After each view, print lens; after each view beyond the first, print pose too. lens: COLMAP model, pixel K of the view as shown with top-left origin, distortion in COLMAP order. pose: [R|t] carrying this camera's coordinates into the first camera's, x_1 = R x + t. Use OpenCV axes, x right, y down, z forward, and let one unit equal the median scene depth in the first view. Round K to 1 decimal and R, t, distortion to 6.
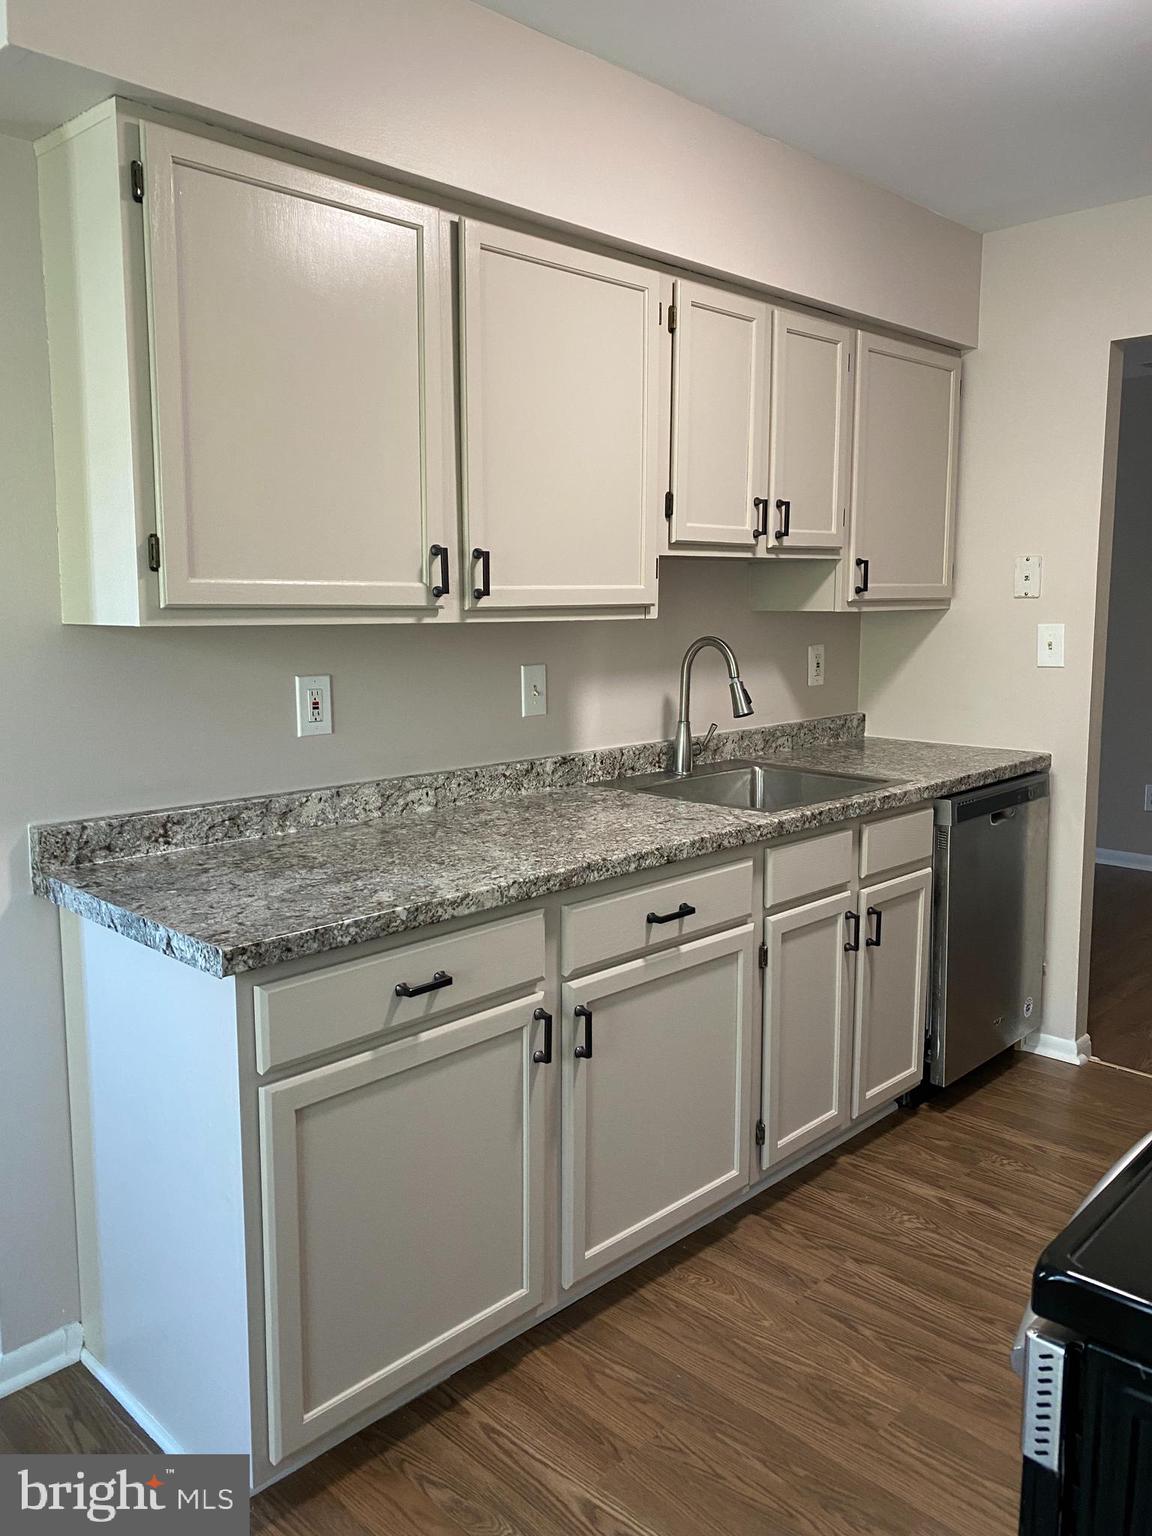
lens RADIAL K [[1170.0, 0, 565.0], [0, 1170.0, 752.6], [0, 0, 1]] dist [0.017125, -0.018057]
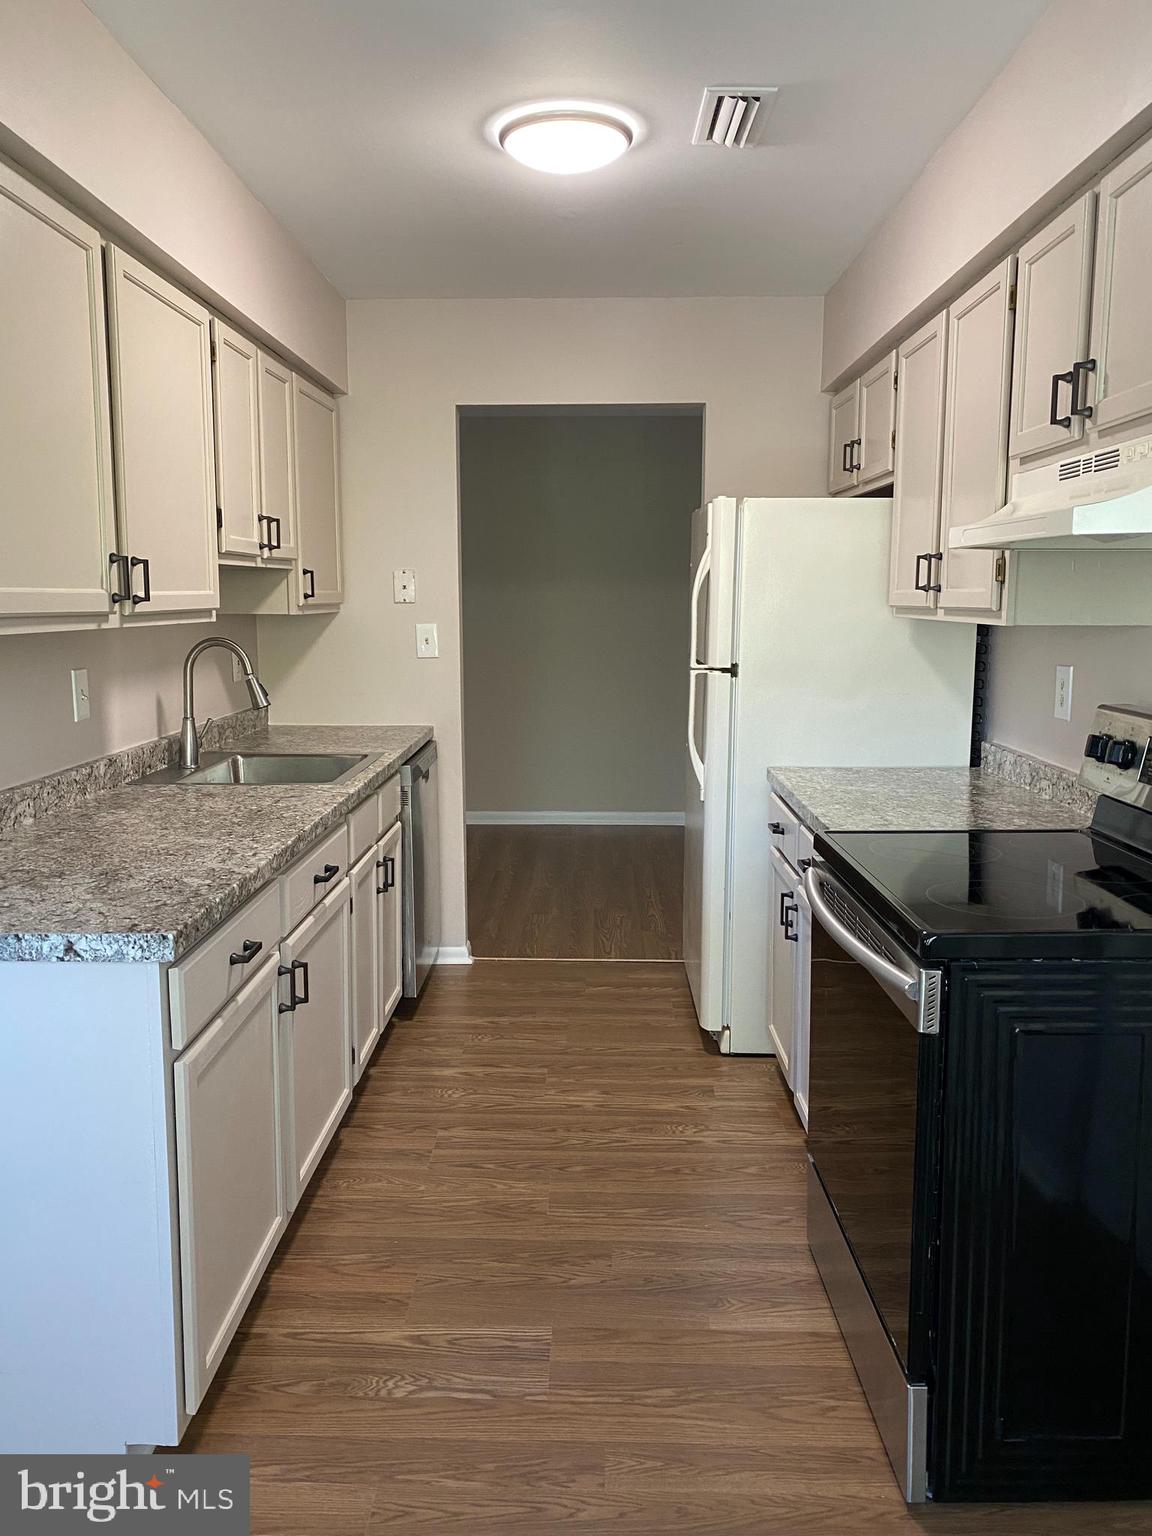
lens RADIAL K [[1170.0, 0, 567.4], [0, 1170.0, 760.8], [0, 0, 1]] dist [0.017125, -0.018057]
pose [[0.725912, -0.093445, 0.681410, -0.436930], [0.089165, 0.995153, 0.041482, -0.001402], [-0.681983, 0.030646, 0.730725, -0.022706]]
